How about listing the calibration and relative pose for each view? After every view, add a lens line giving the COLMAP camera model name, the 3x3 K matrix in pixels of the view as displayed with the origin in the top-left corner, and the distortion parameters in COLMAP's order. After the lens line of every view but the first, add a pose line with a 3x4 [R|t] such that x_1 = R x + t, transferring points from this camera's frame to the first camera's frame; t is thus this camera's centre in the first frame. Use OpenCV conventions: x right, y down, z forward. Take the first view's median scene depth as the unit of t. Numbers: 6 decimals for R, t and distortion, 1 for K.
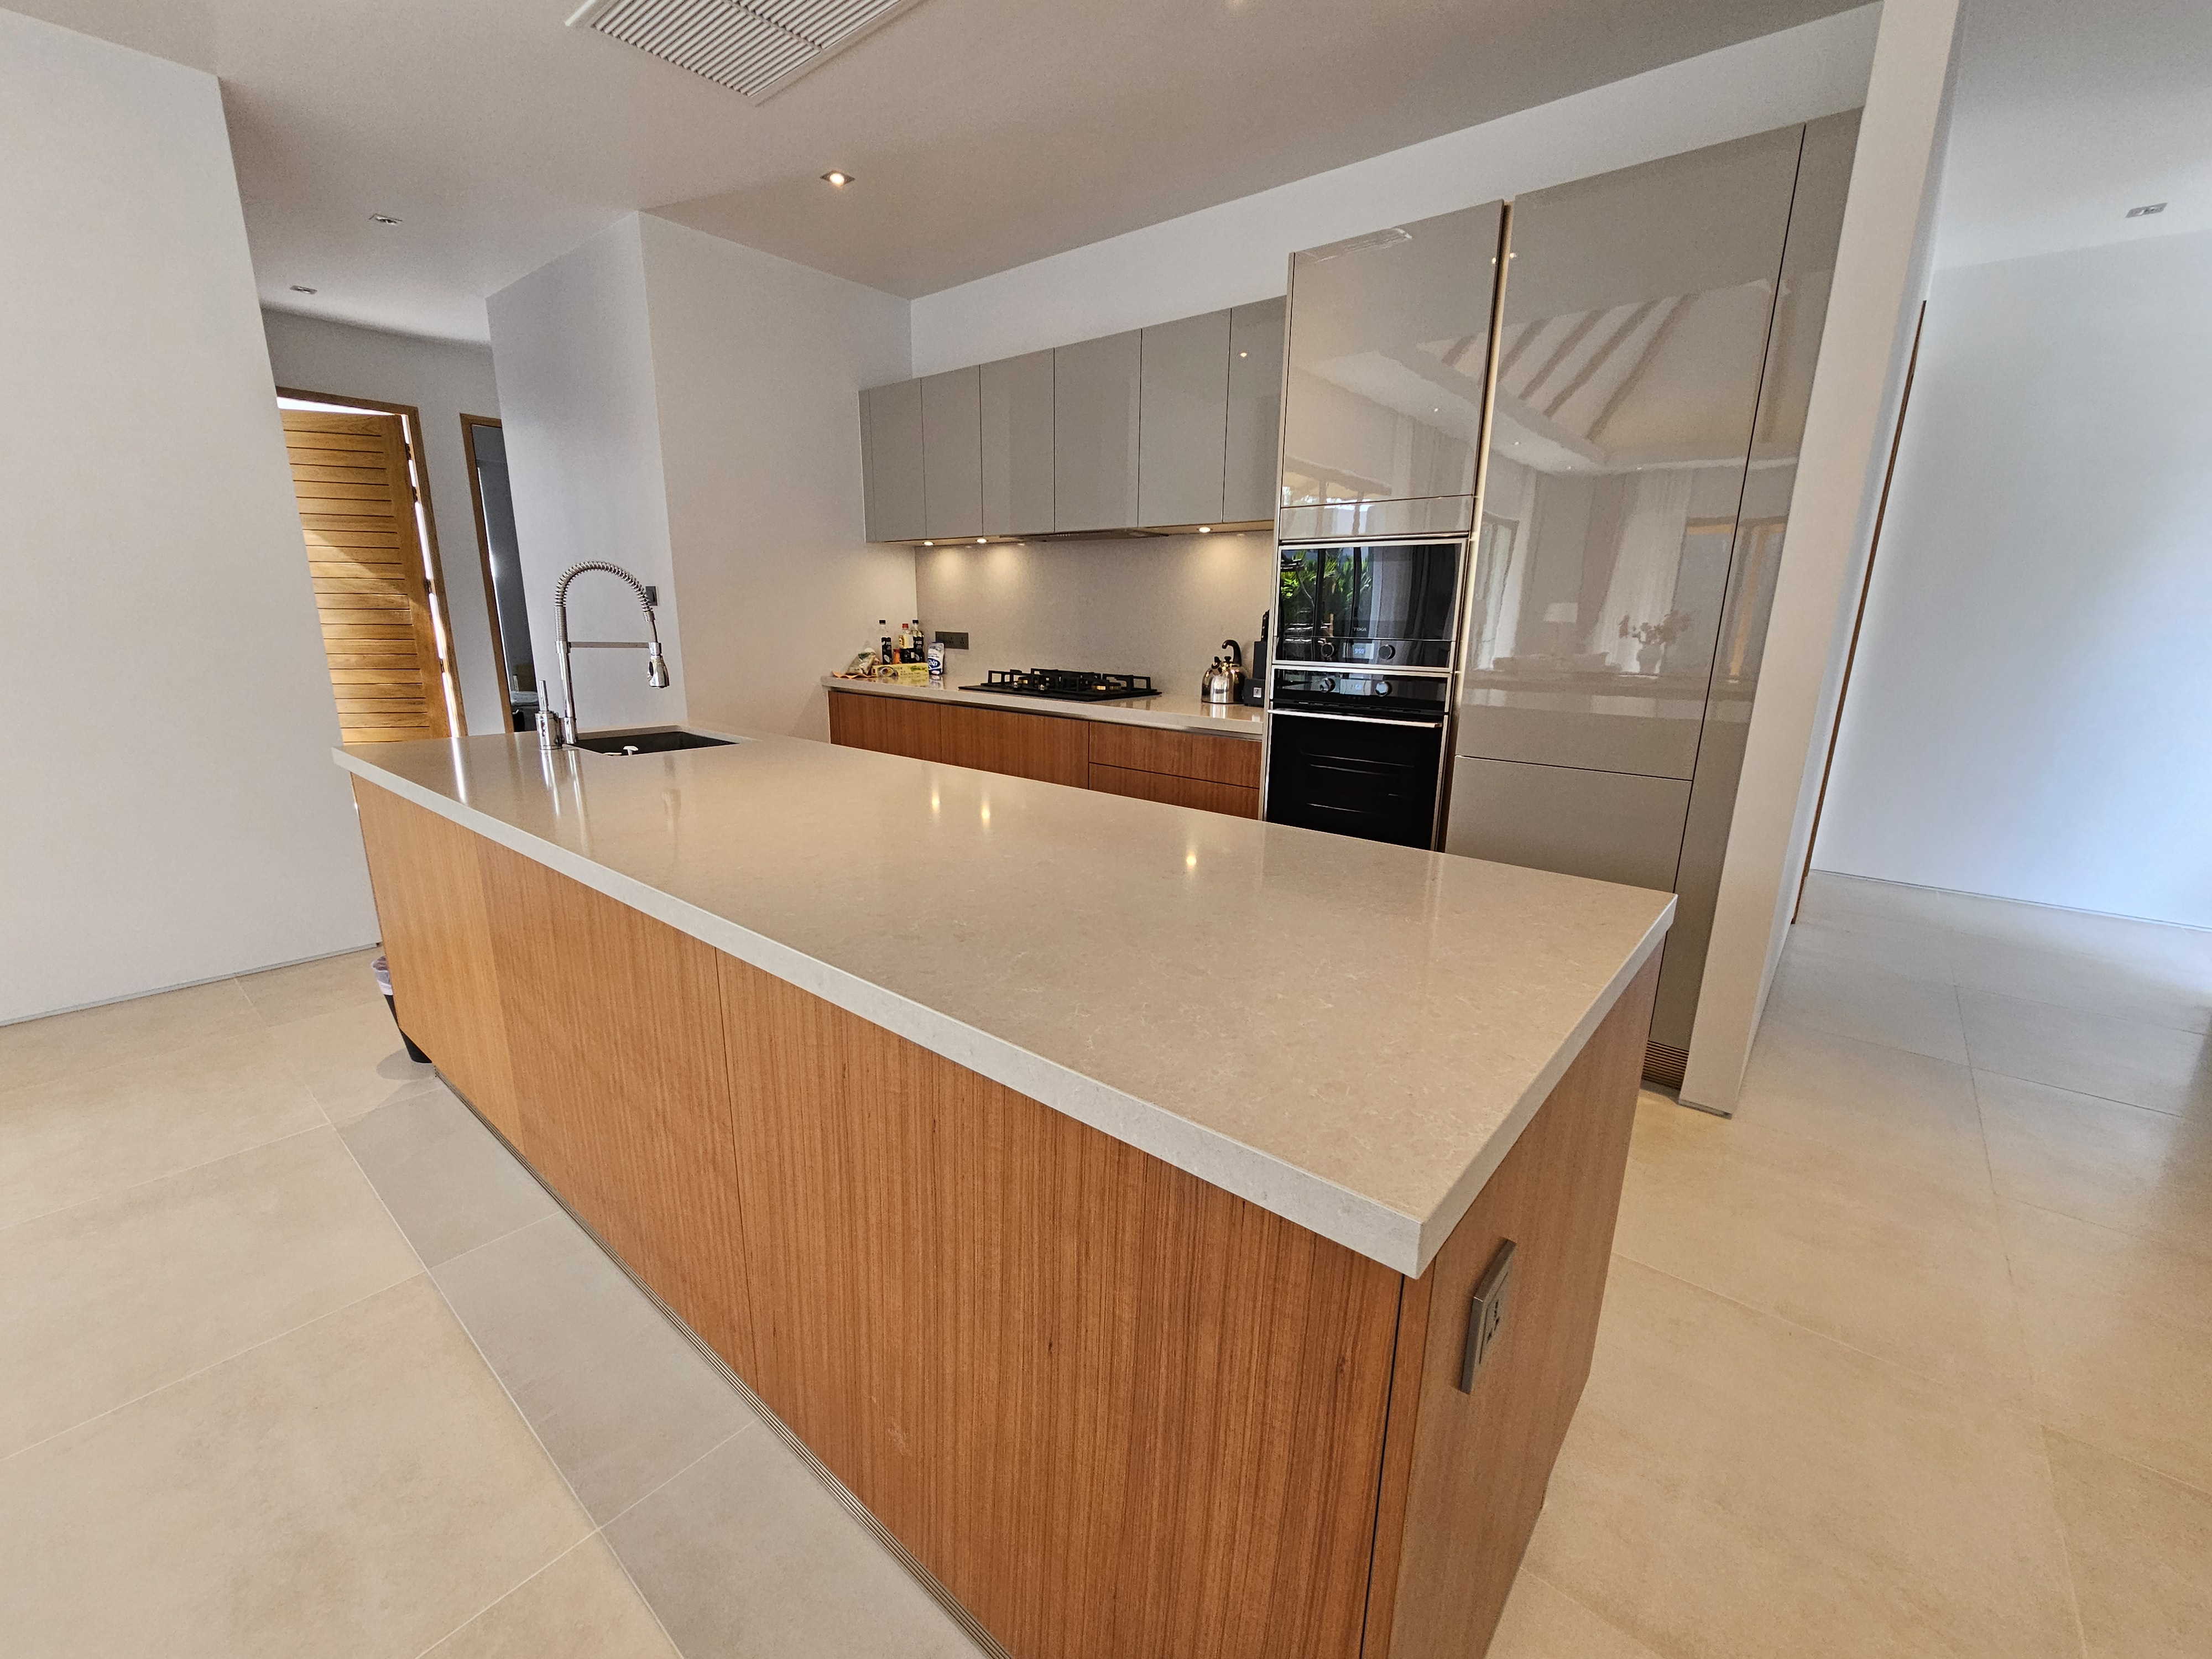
lens RADIAL K [[897.4, 0, 1106.9], [0, 897.4, 900.9], [0, 0, 1]] dist [0.000735, -0.000008]
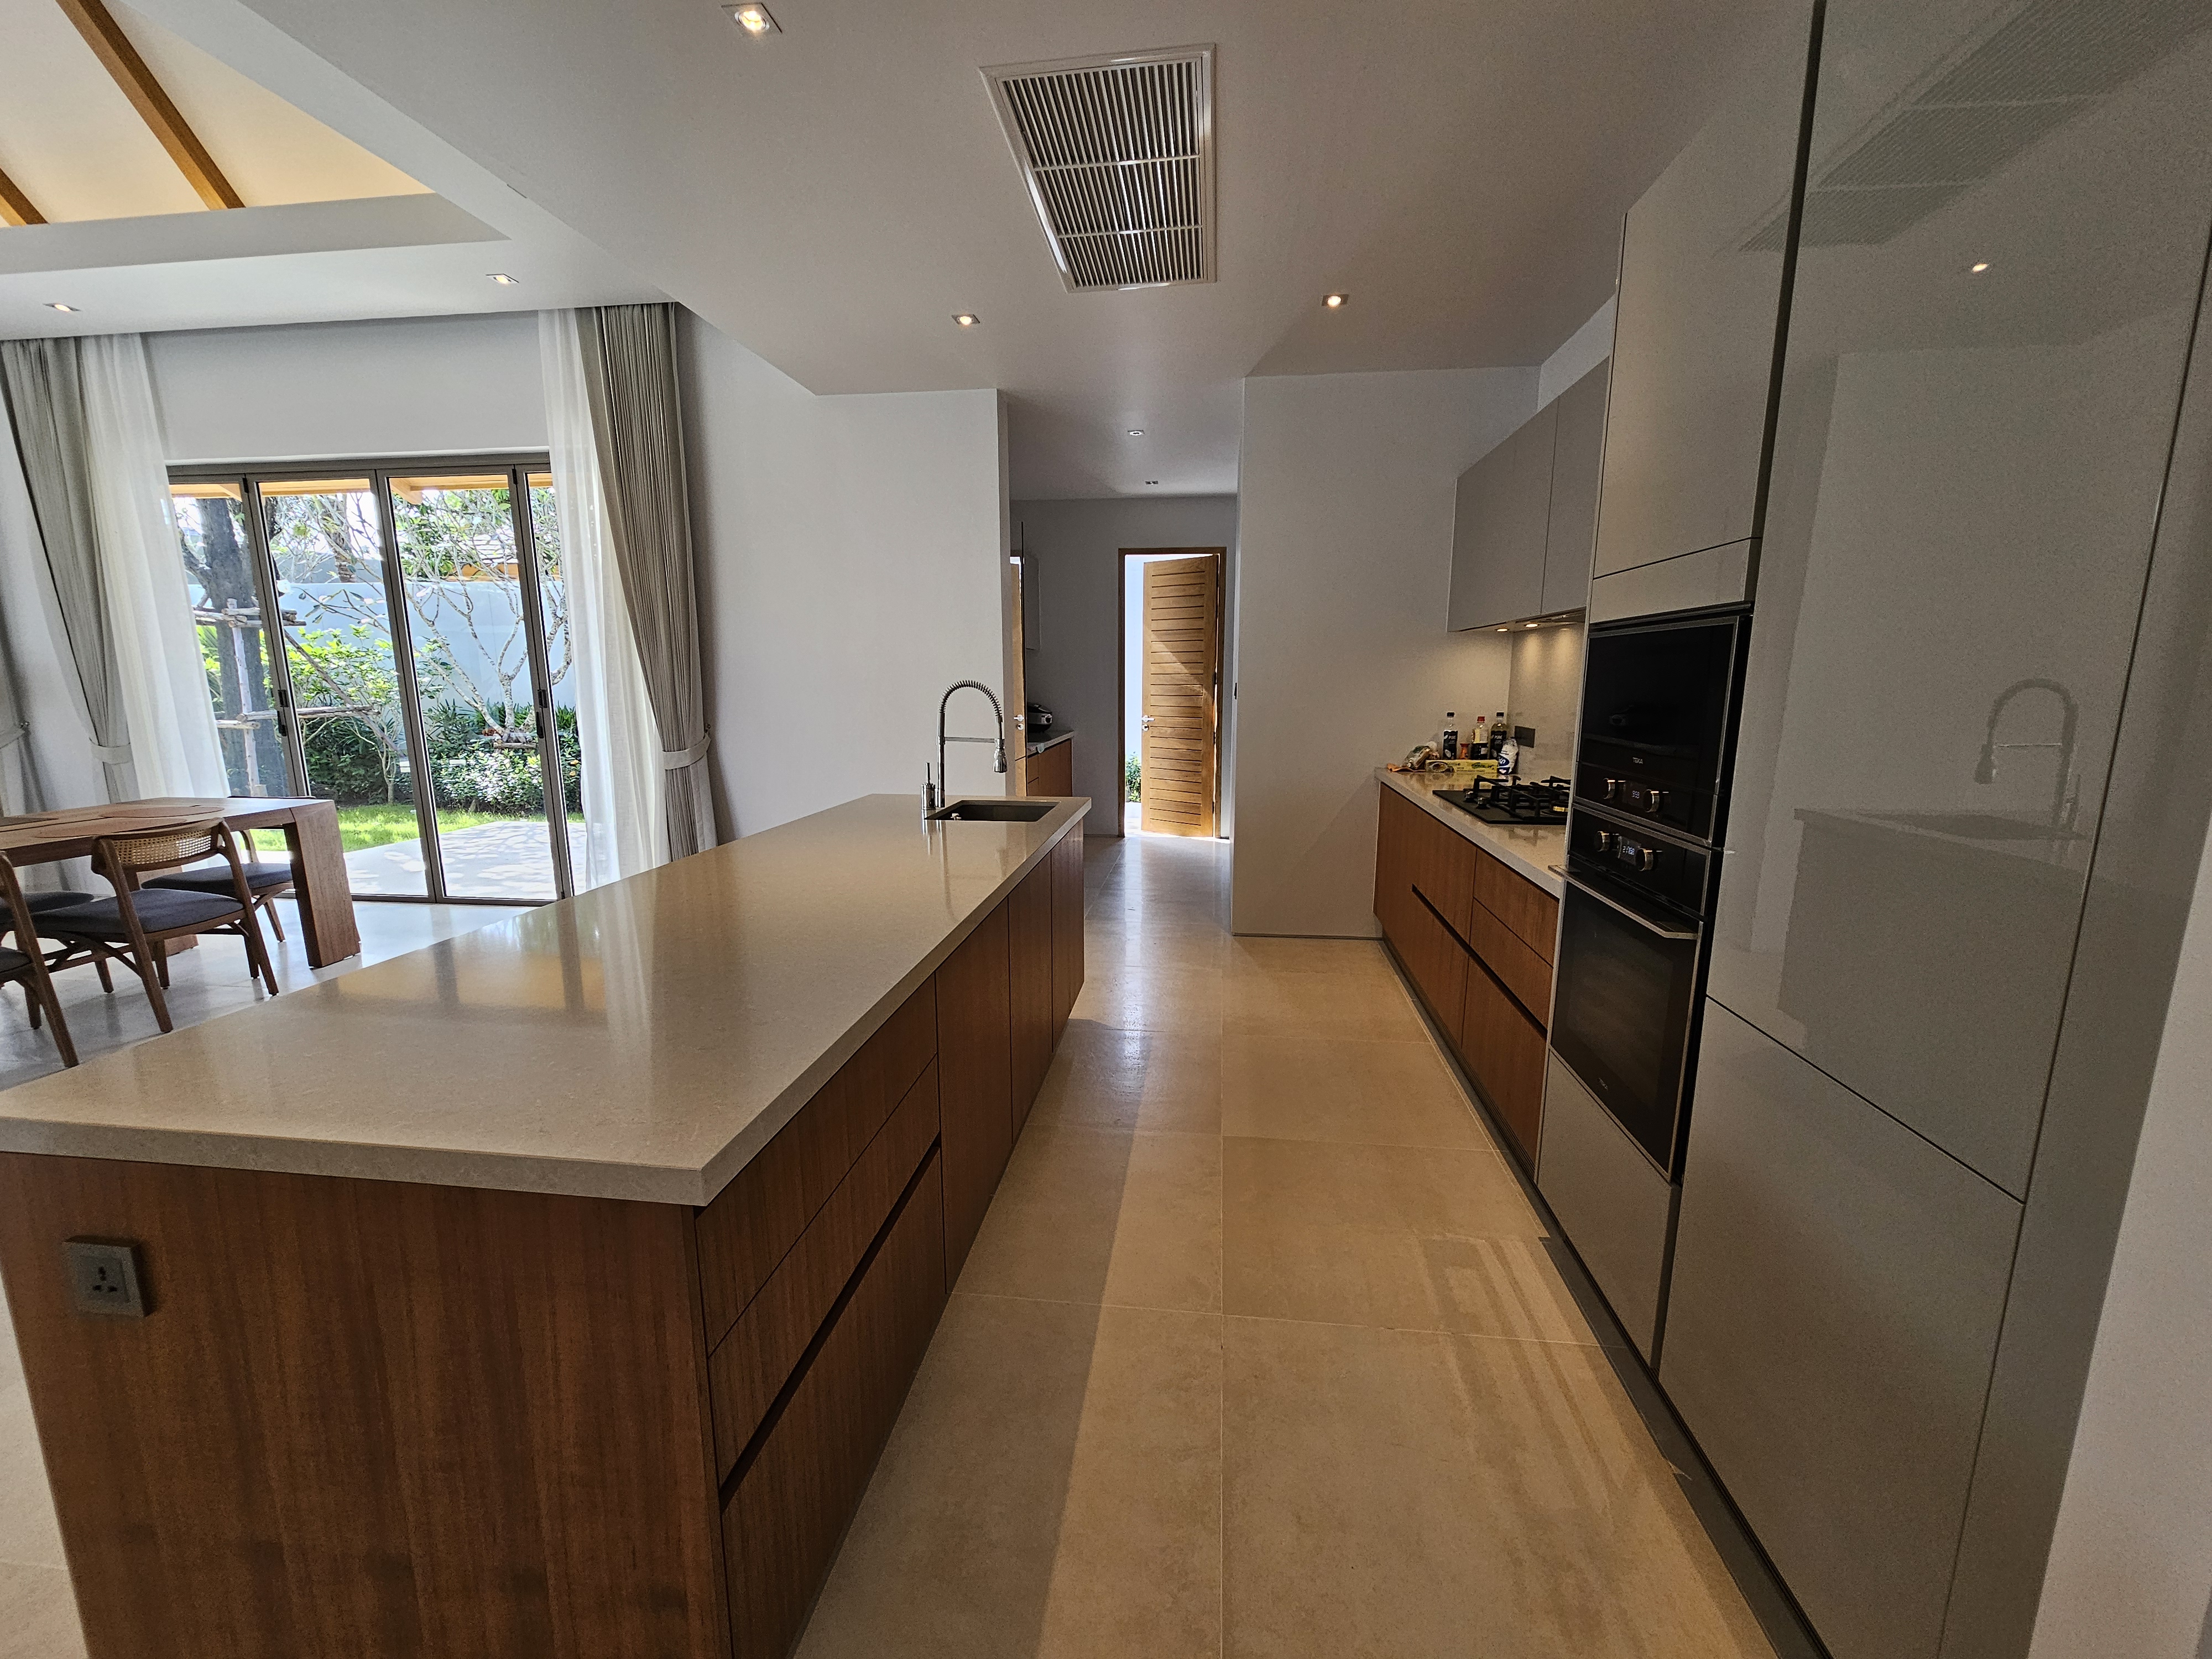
lens RADIAL K [[897.4, 0, 1106.9], [0, 897.4, 900.9], [0, 0, 1]] dist [0.000735, -0.000008]
pose [[0.545652, 0.190475, -0.816078, 0.350316], [-0.249420, 0.966606, 0.058840, -0.089305], [0.800034, 0.171440, 0.574939, 0.210583]]
